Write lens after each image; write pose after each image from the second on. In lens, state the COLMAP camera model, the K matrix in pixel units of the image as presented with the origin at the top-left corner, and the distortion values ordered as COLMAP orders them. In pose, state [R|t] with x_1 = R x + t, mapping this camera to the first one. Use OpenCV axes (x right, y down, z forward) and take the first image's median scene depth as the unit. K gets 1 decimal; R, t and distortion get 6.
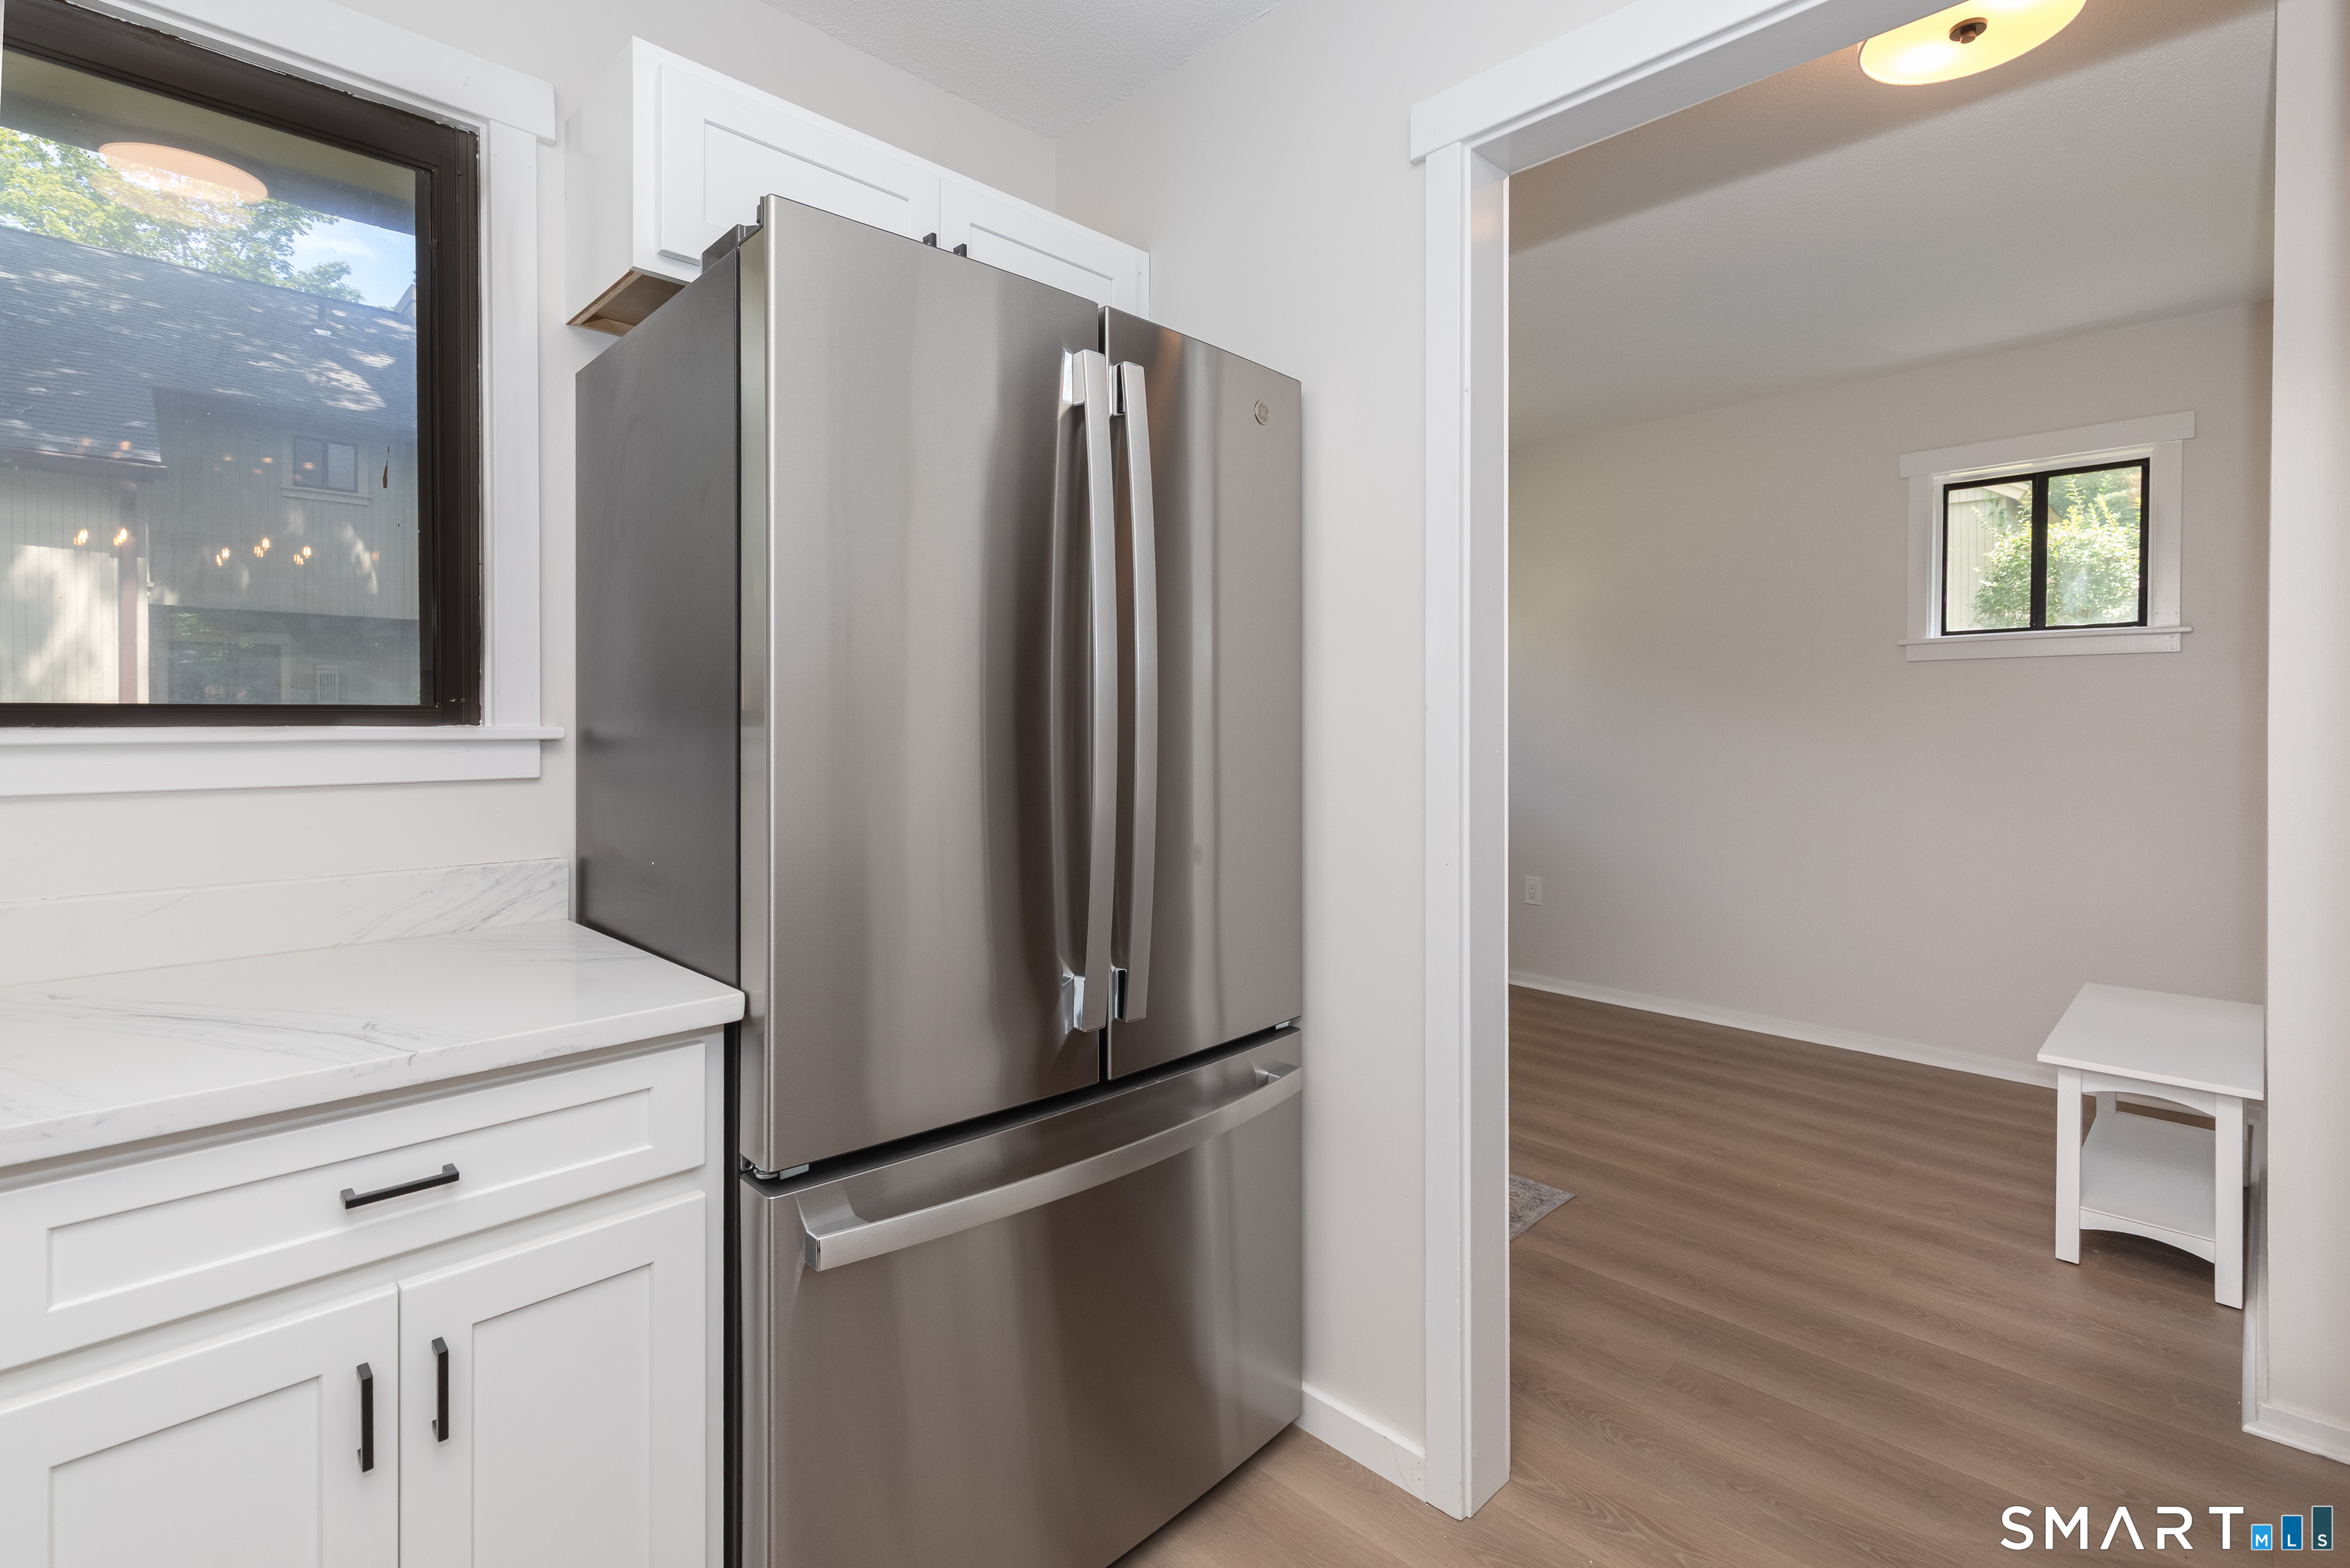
lens RADIAL K [[1072.2, 0, 1186.8], [0, 1072.2, 743.4], [0, 0, 1]] dist [0.004260, -0.000150]
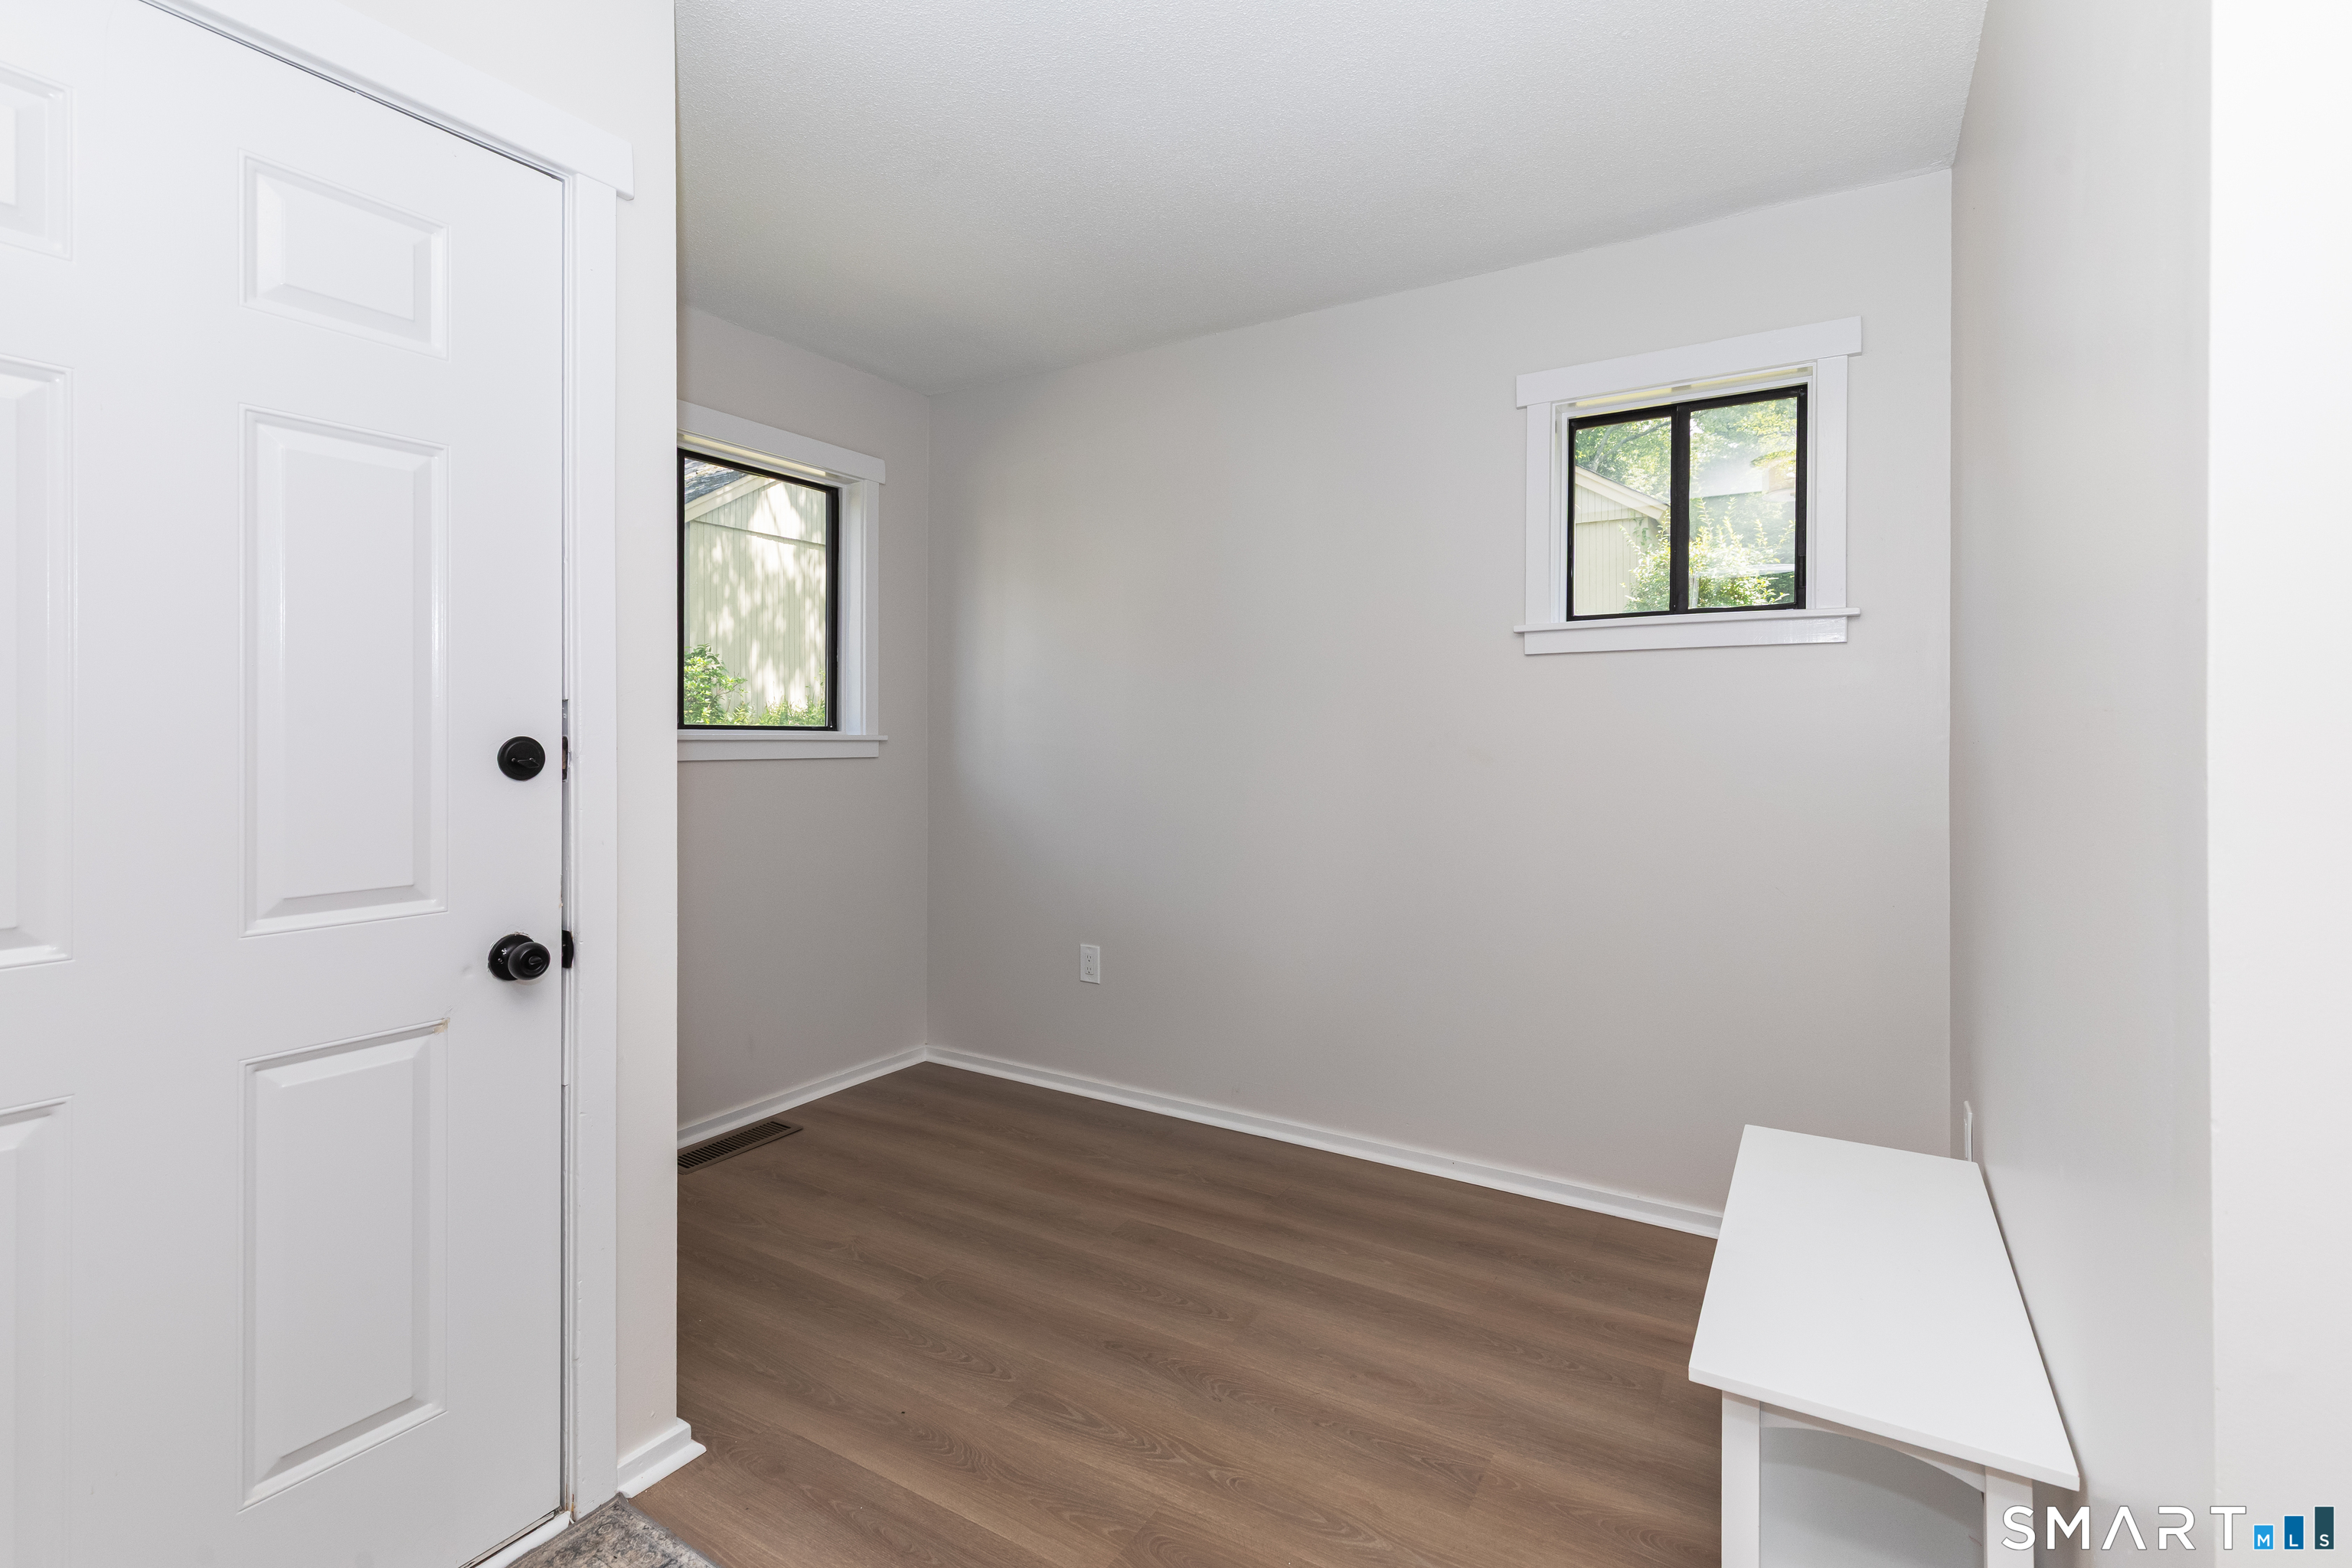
lens RADIAL K [[1073.2, 0, 1187.8], [0, 1073.2, 743.3], [0, 0, 1]] dist [0.004260, -0.000150]
pose [[0.970339, 0.002210, 0.241740, 0.298847], [0.000126, 0.999953, -0.009648, -0.009341], [-0.241750, 0.009392, 0.970293, 0.383075]]
